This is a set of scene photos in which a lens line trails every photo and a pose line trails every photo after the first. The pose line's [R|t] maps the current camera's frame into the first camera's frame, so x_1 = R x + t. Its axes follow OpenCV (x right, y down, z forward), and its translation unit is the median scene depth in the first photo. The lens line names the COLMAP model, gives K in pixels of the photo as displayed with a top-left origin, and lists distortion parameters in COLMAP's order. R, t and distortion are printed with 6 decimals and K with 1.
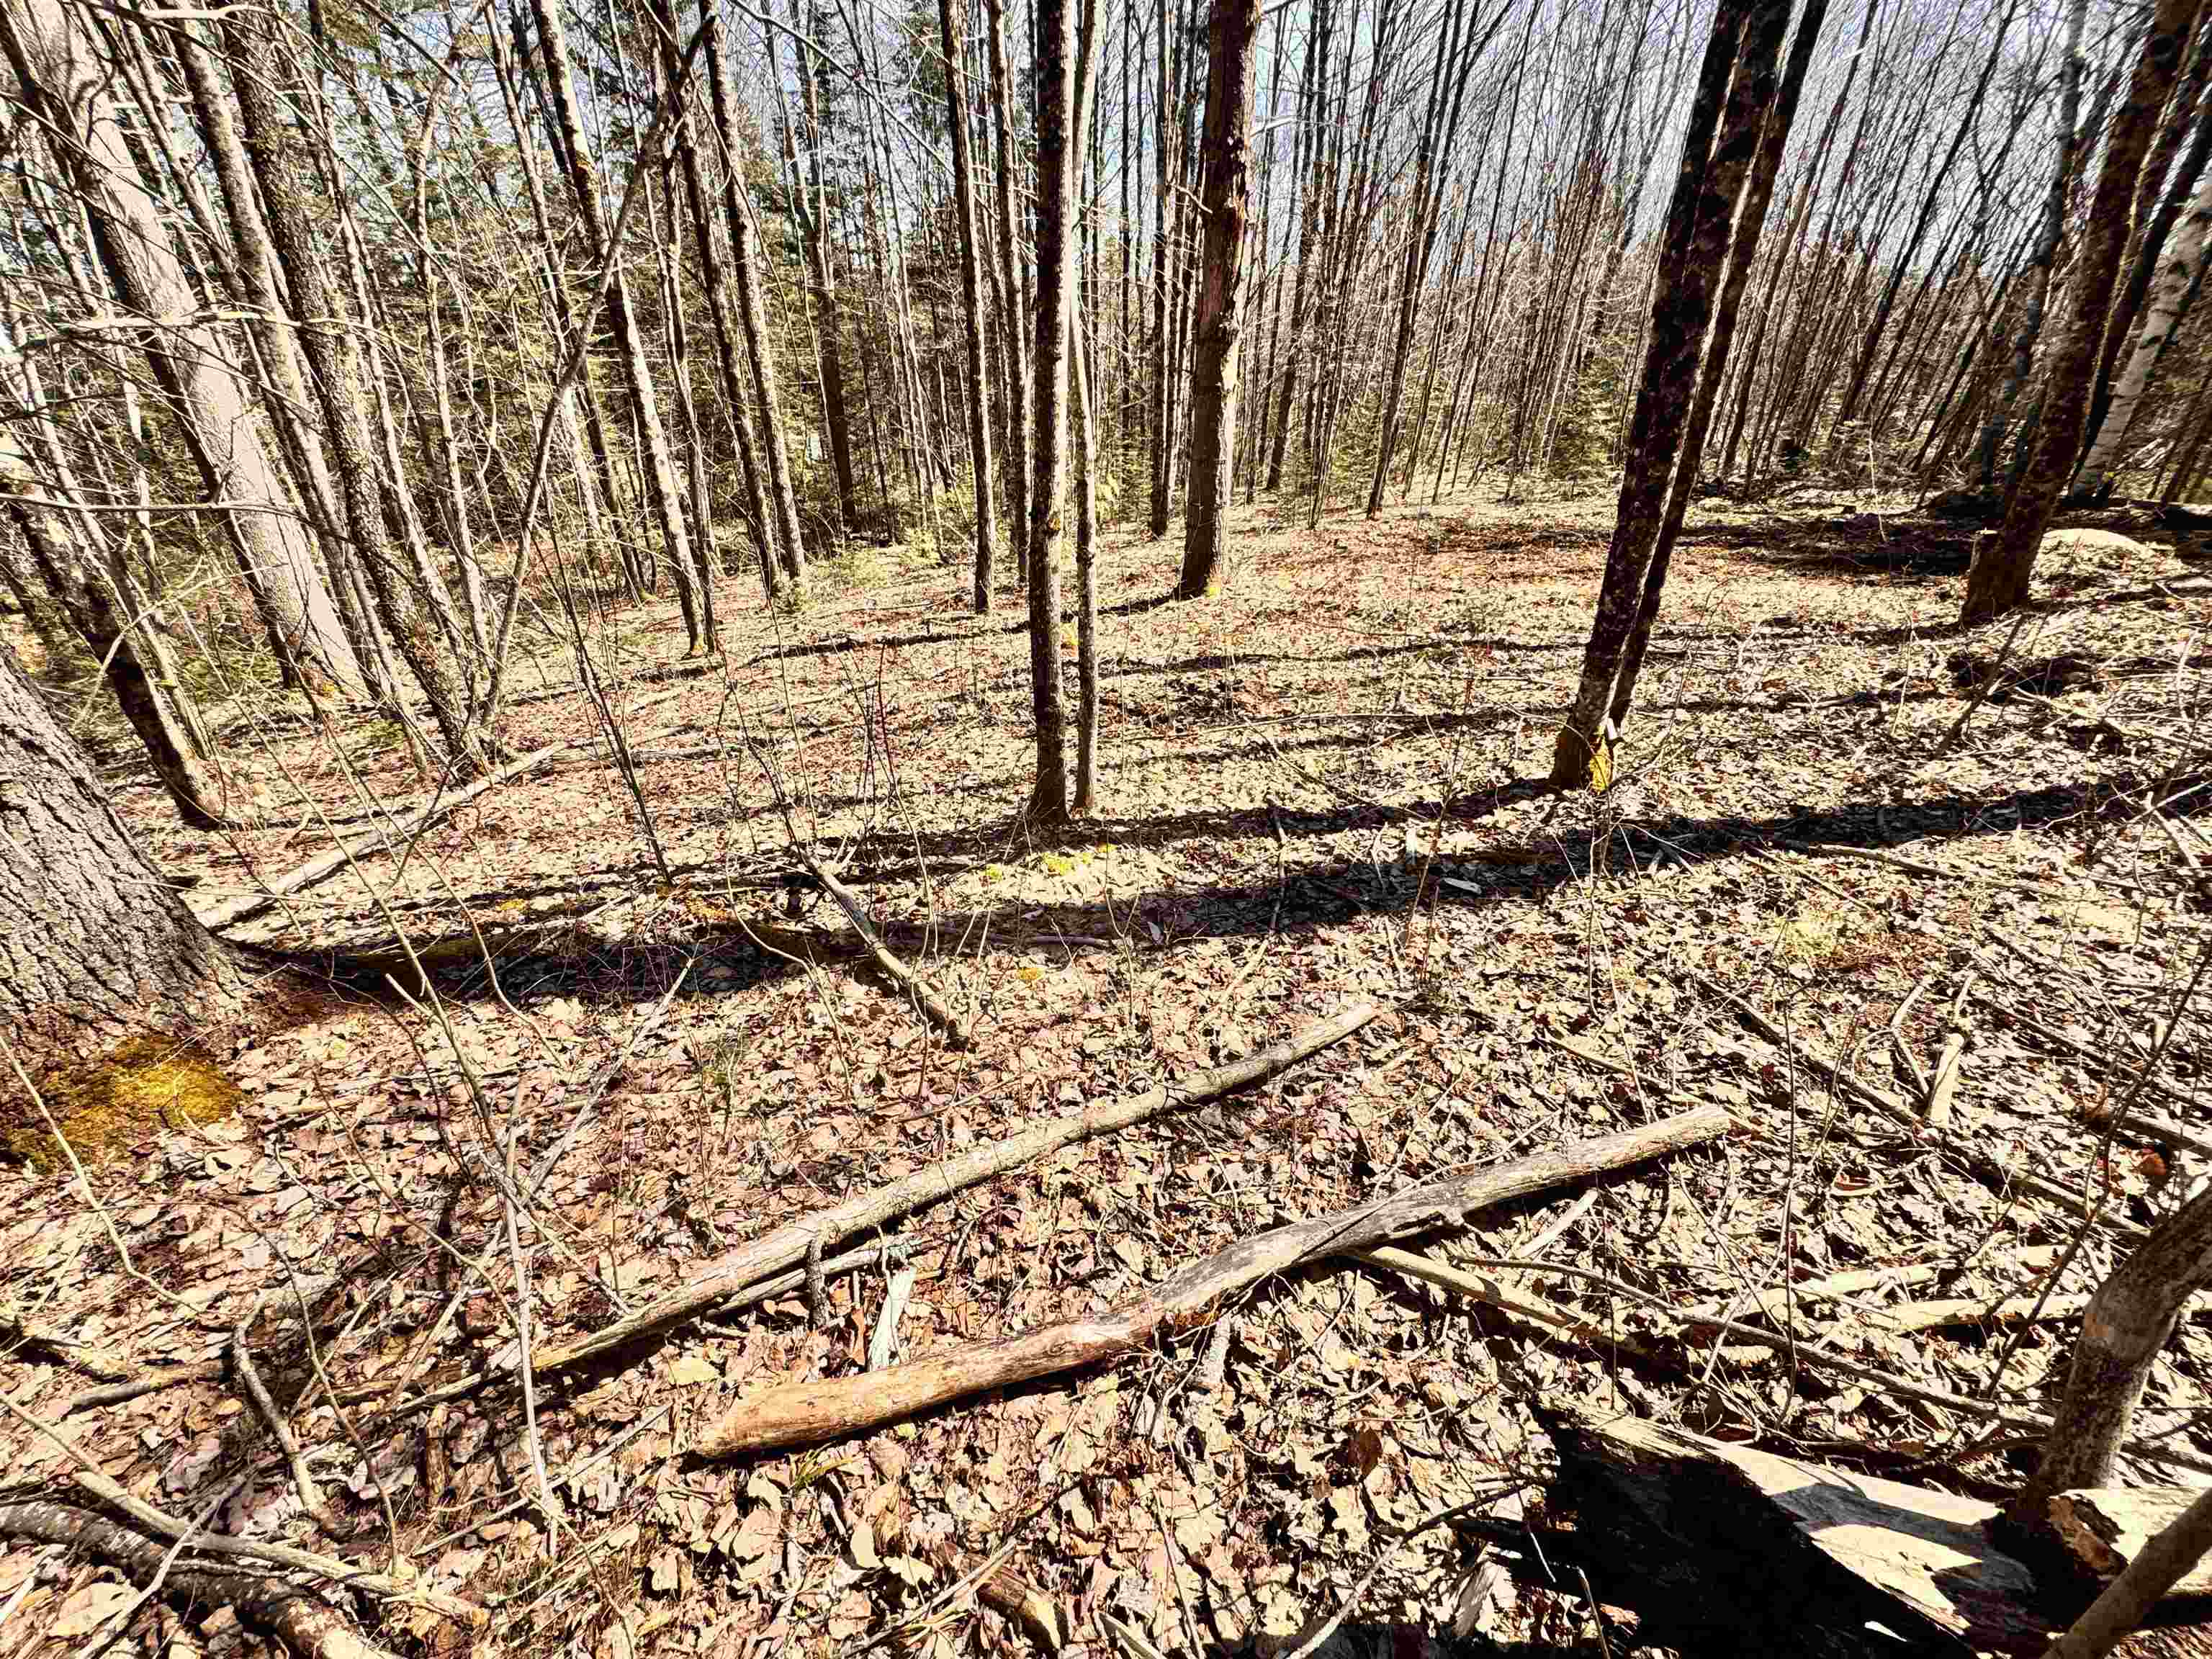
lens RADIAL K [[884.5, 0, 1109.0], [0, 884.5, 829.0], [0, 0, 1]] dist [0.003327, -0.000416]
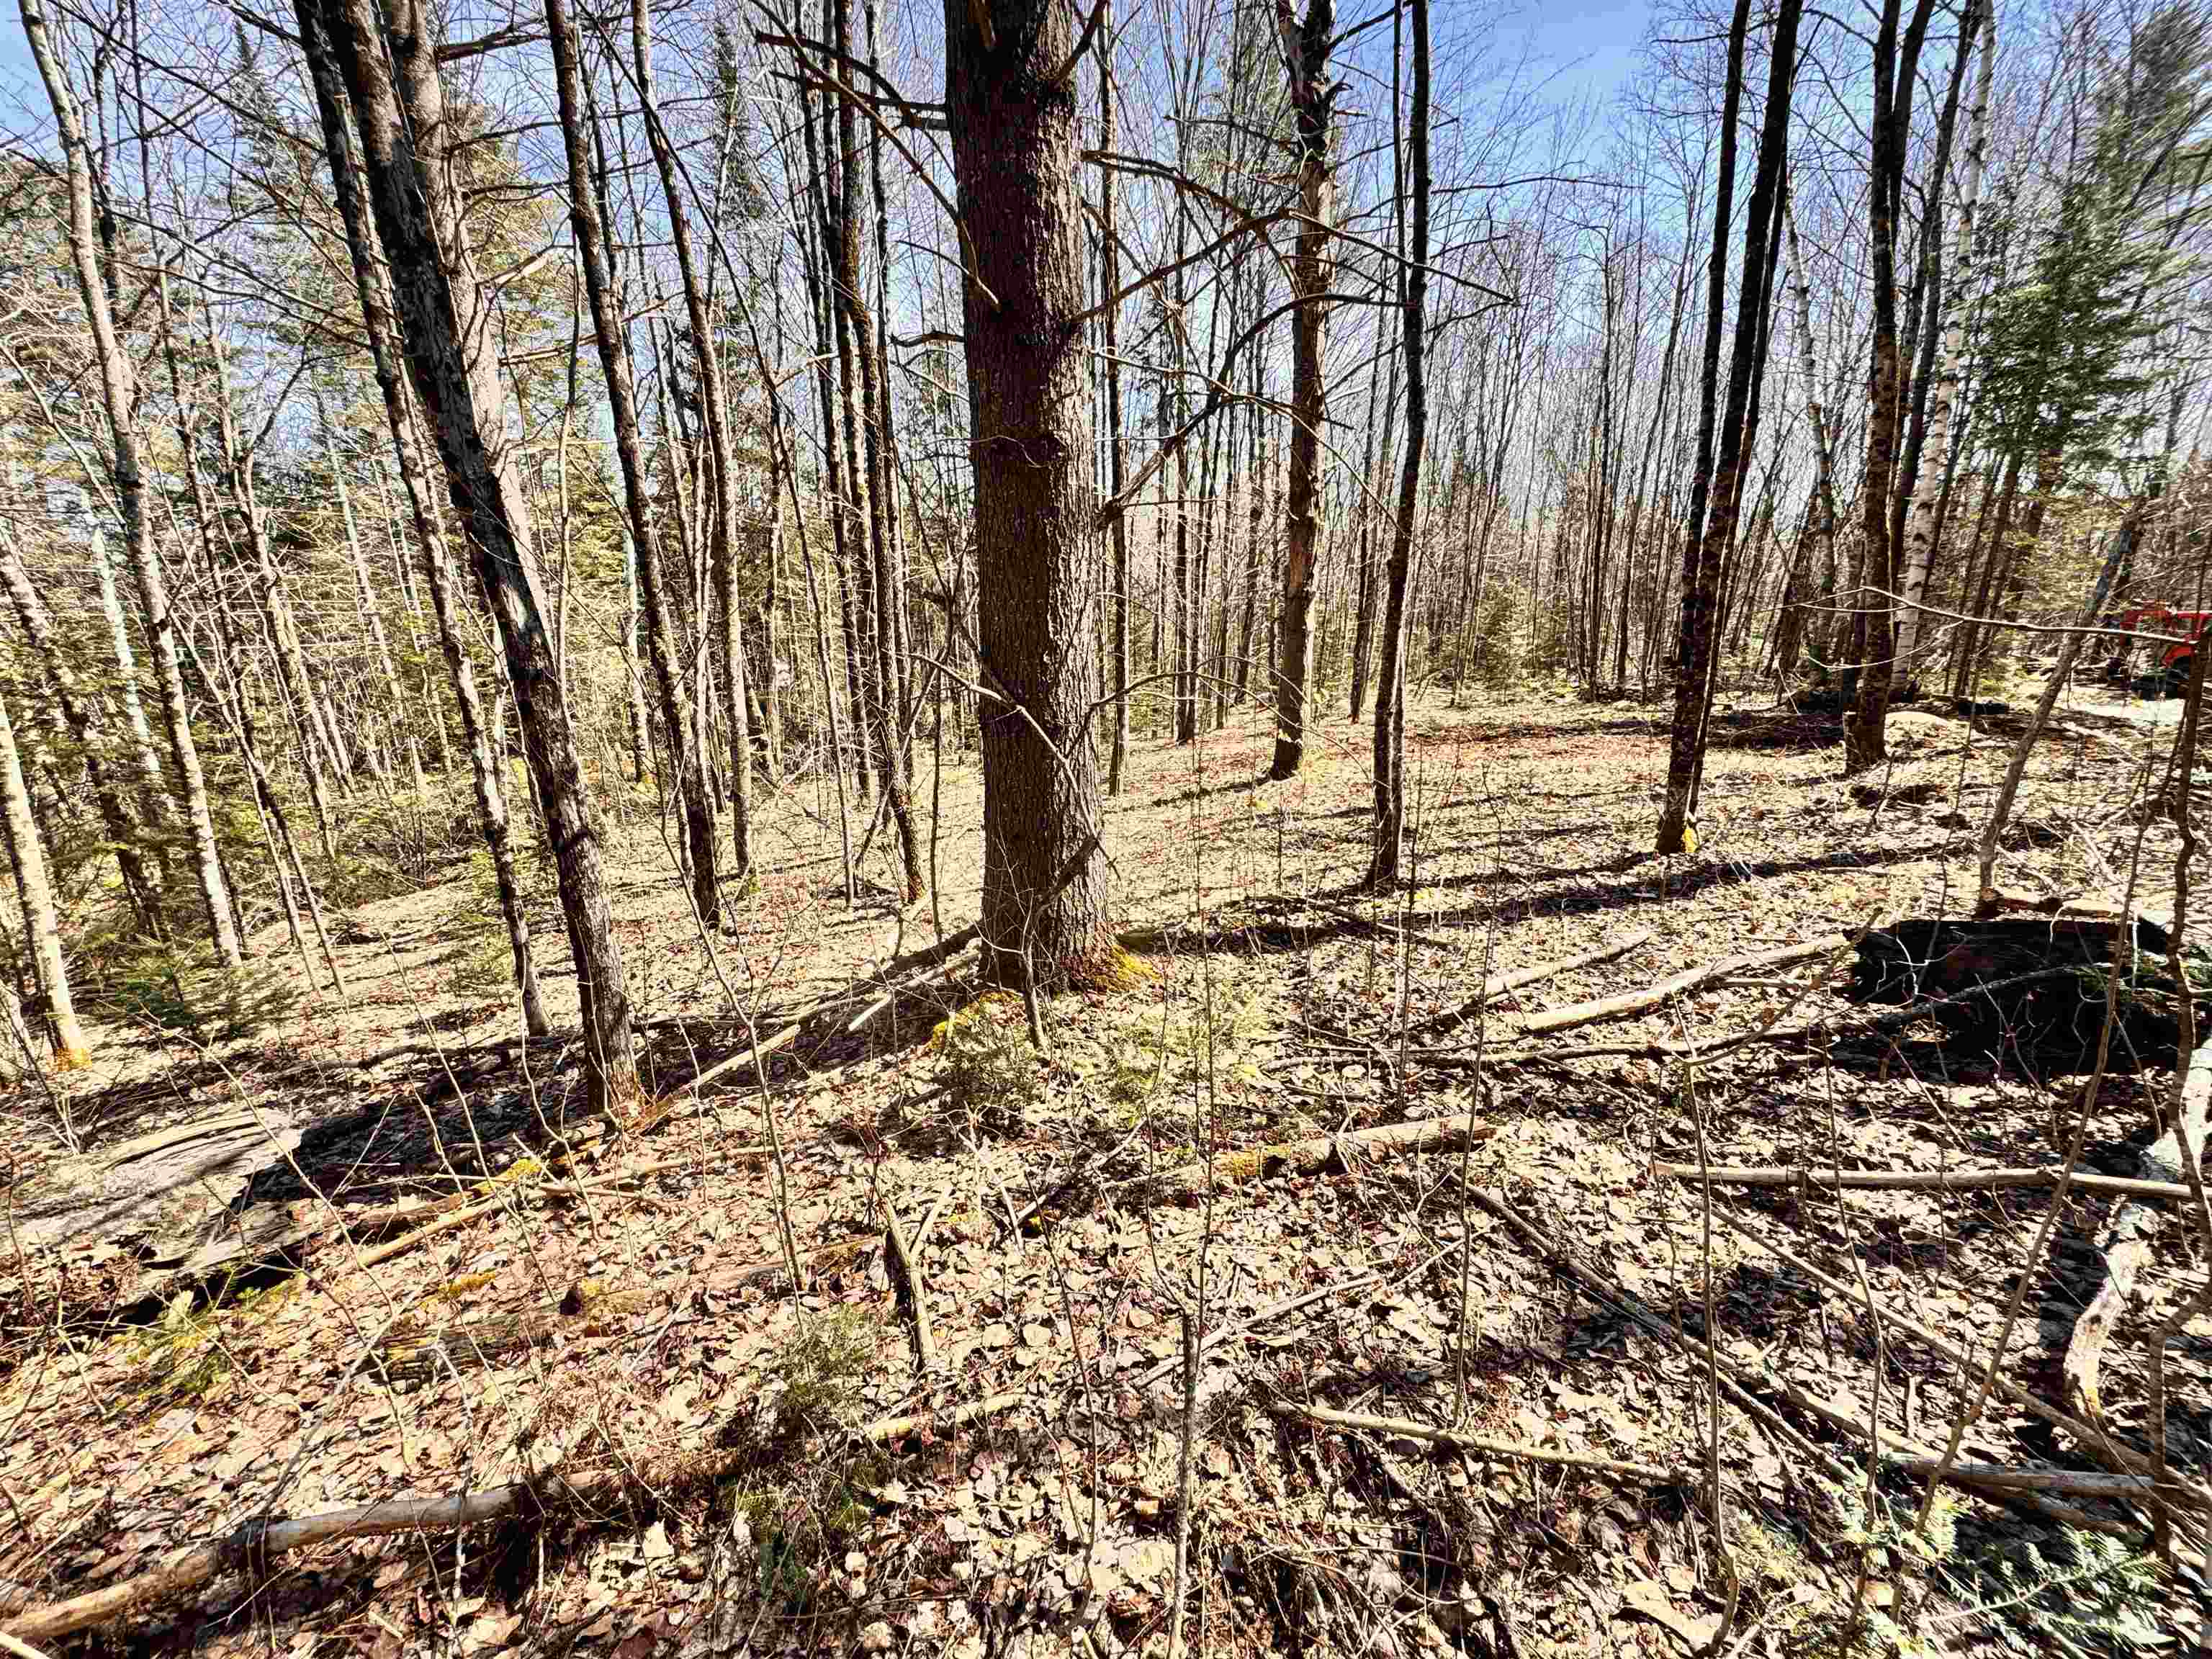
lens RADIAL K [[884.5, 0, 1105.0], [0, 884.5, 833.1], [0, 0, 1]] dist [0.003327, -0.000416]
pose [[0.996633, -0.031601, 0.075661, -0.552480], [0.047756, 0.973799, -0.222340, 0.193556], [-0.066653, 0.225205, 0.972029, -0.468678]]
